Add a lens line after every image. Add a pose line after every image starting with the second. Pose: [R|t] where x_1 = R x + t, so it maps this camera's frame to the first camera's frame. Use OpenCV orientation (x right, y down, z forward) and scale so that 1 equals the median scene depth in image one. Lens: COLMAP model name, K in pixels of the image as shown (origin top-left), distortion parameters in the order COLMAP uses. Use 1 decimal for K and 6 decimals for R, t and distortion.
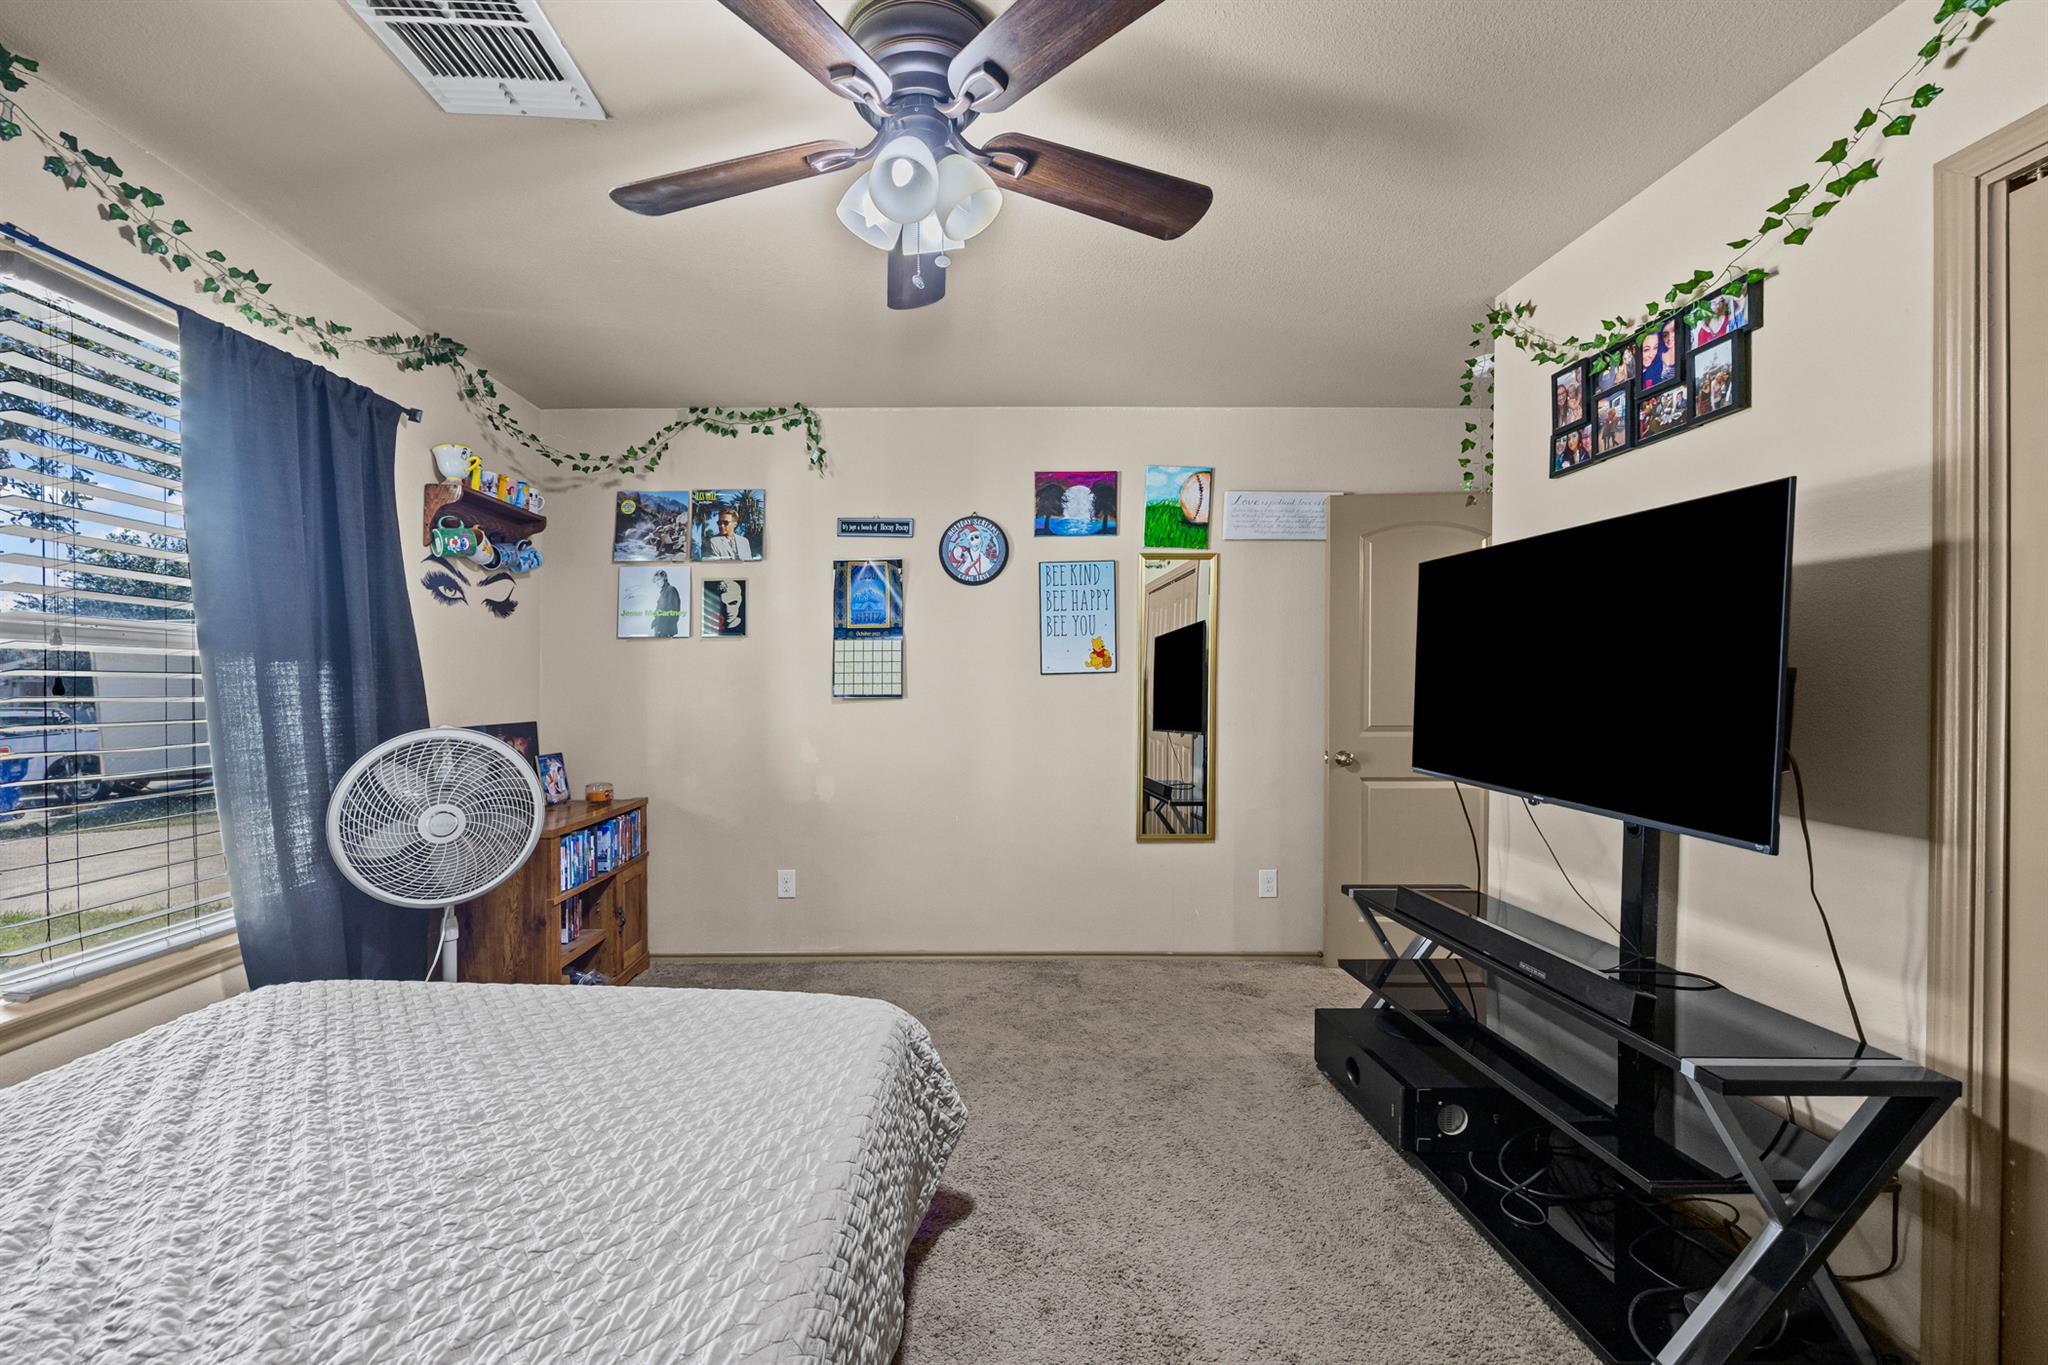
lens RADIAL K [[802.7, 0, 1024.2], [0, 802.7, 681.3], [0, 0, 1]] dist [0.002152, 0.000458]
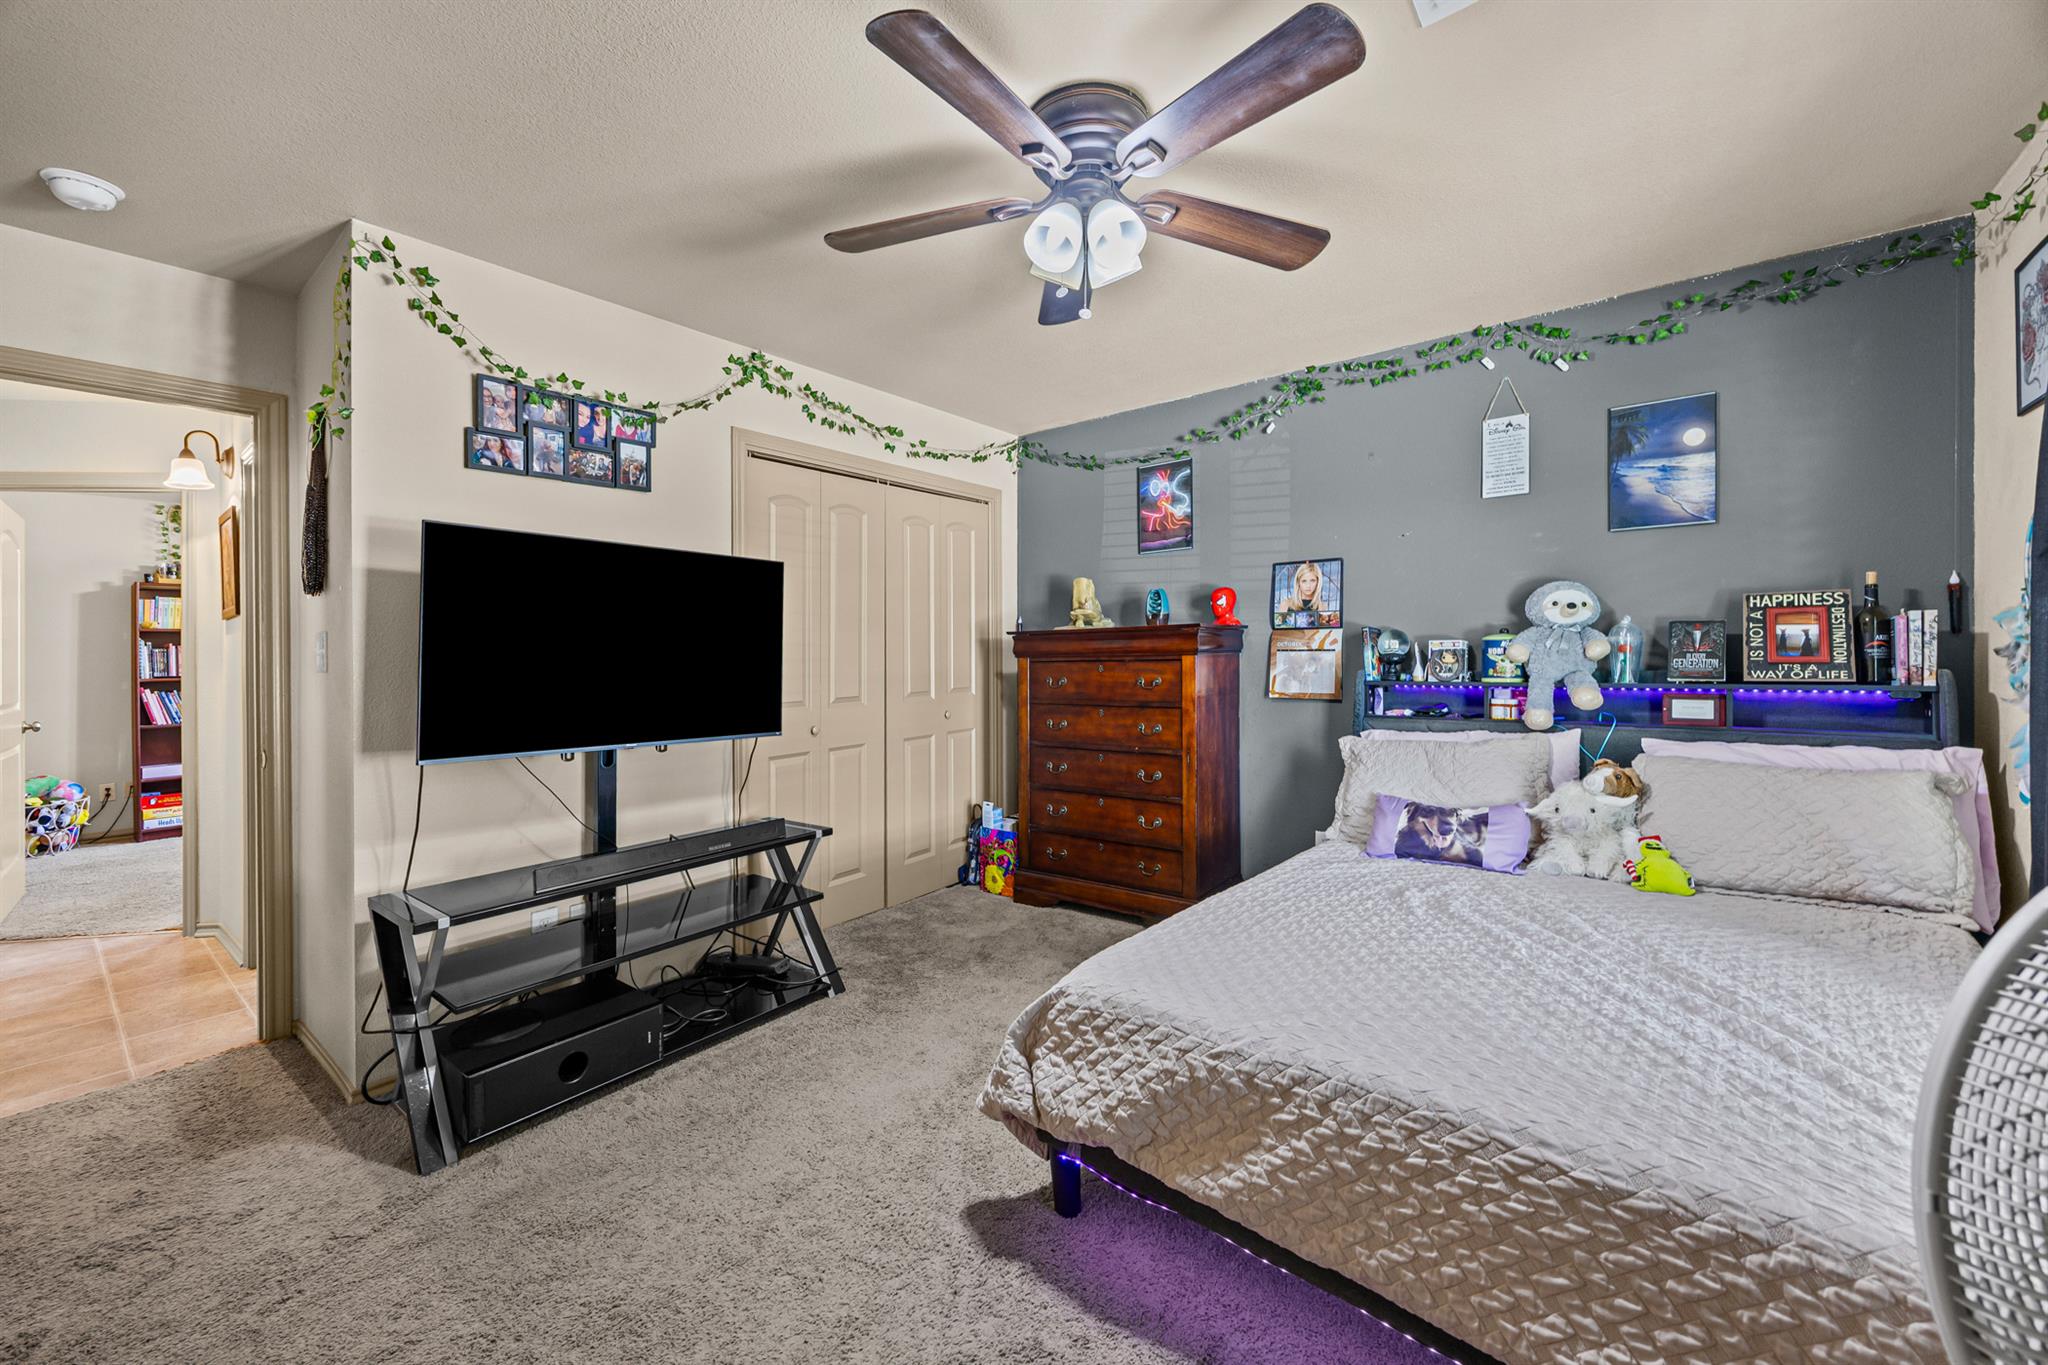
lens RADIAL K [[802.7, 0, 1024.8], [0, 802.7, 671.9], [0, 0, 1]] dist [0.002152, 0.000458]
pose [[-0.719239, -0.005869, 0.694738, -0.703541], [0.004982, 0.999895, 0.013605, 0.008274], [-0.694745, 0.013246, -0.719134, 1.446377]]
